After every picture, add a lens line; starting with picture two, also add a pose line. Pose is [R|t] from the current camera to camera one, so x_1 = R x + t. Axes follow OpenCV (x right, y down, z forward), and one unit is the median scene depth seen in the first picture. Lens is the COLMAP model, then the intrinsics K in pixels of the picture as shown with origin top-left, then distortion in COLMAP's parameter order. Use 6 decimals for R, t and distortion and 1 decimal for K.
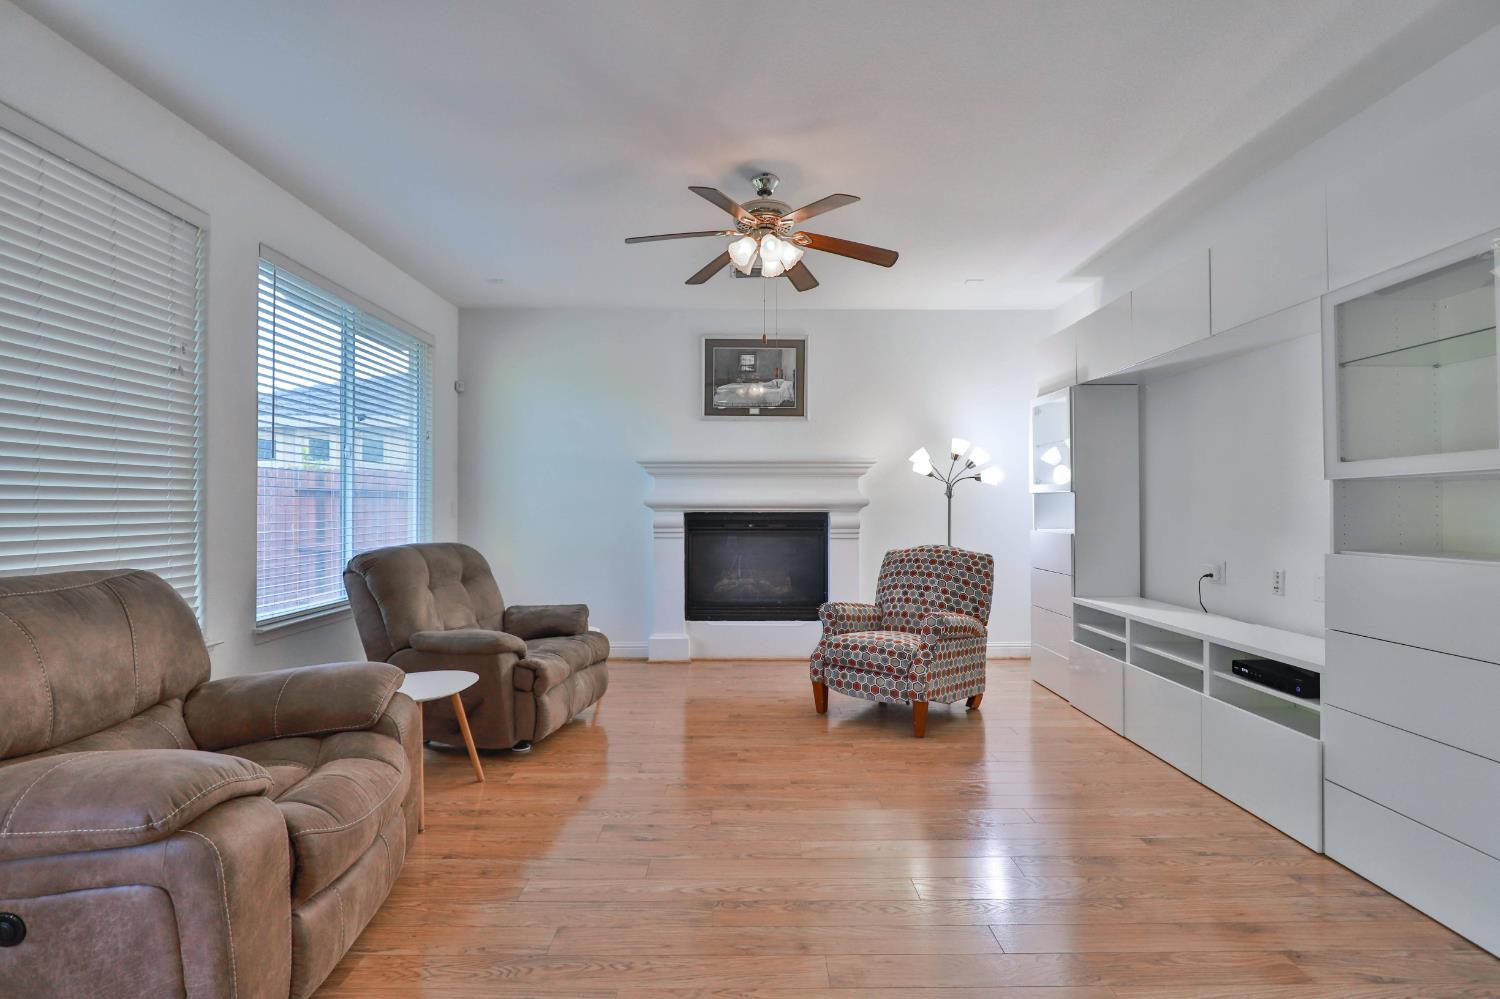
lens RADIAL K [[687.2, 0, 739.3], [0, 687.2, 497.5], [0, 0, 1]] dist [-0.013936, 0.001148]
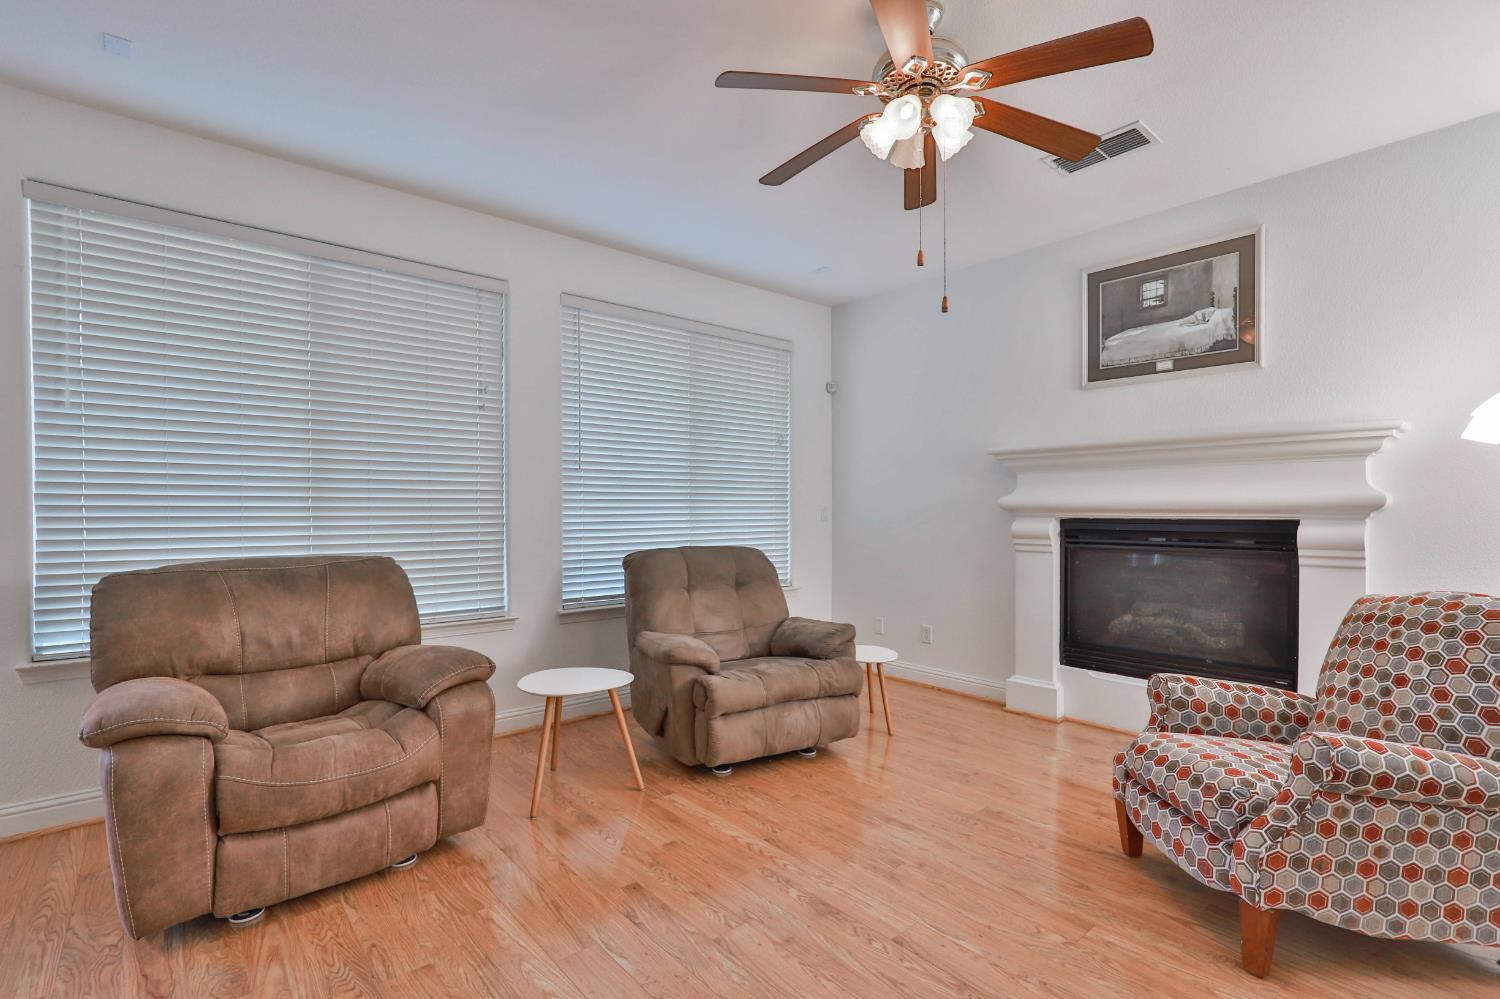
lens RADIAL K [[687.2, 0, 748.8], [0, 687.2, 517.3], [0, 0, 1]] dist [-0.013936, 0.001148]
pose [[0.651538, 0.007550, -0.758579, 0.332532], [0.011121, 0.999748, 0.019503, 0.003232], [0.758535, -0.021144, 0.651289, 0.341915]]
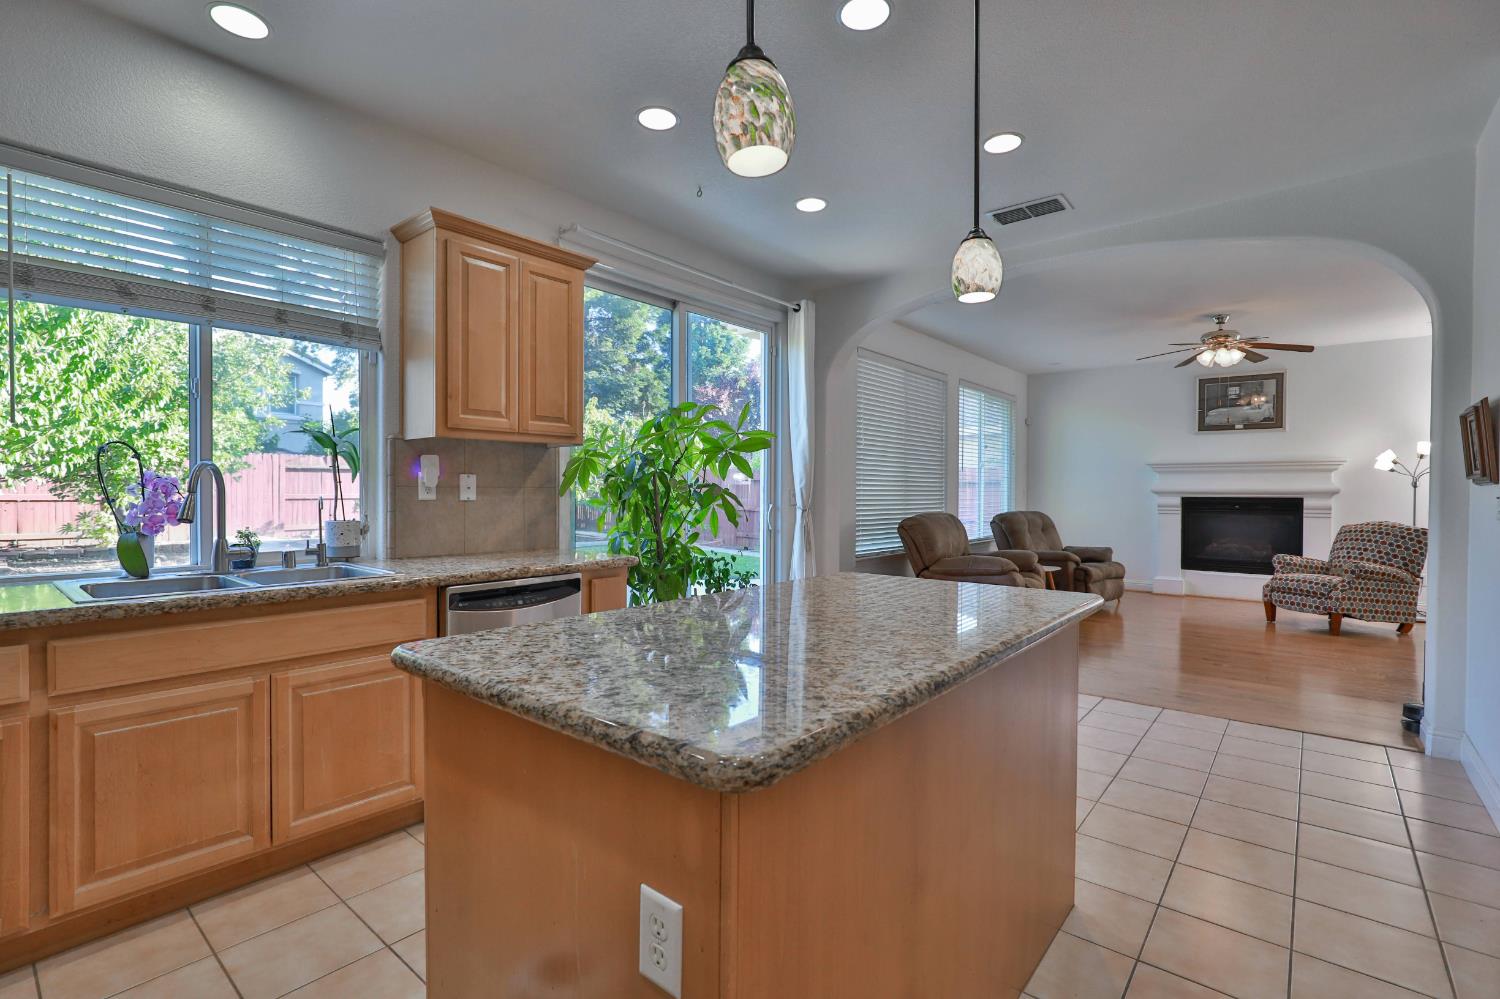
lens RADIAL K [[687.2, 0, 746.8], [0, 687.2, 501.7], [0, 0, 1]] dist [-0.013936, 0.001148]
pose [[0.770736, 0.012246, -0.637036, 0.176581], [0.005477, 0.999651, 0.025843, -0.014952], [0.637131, -0.023407, 0.770400, -0.953601]]
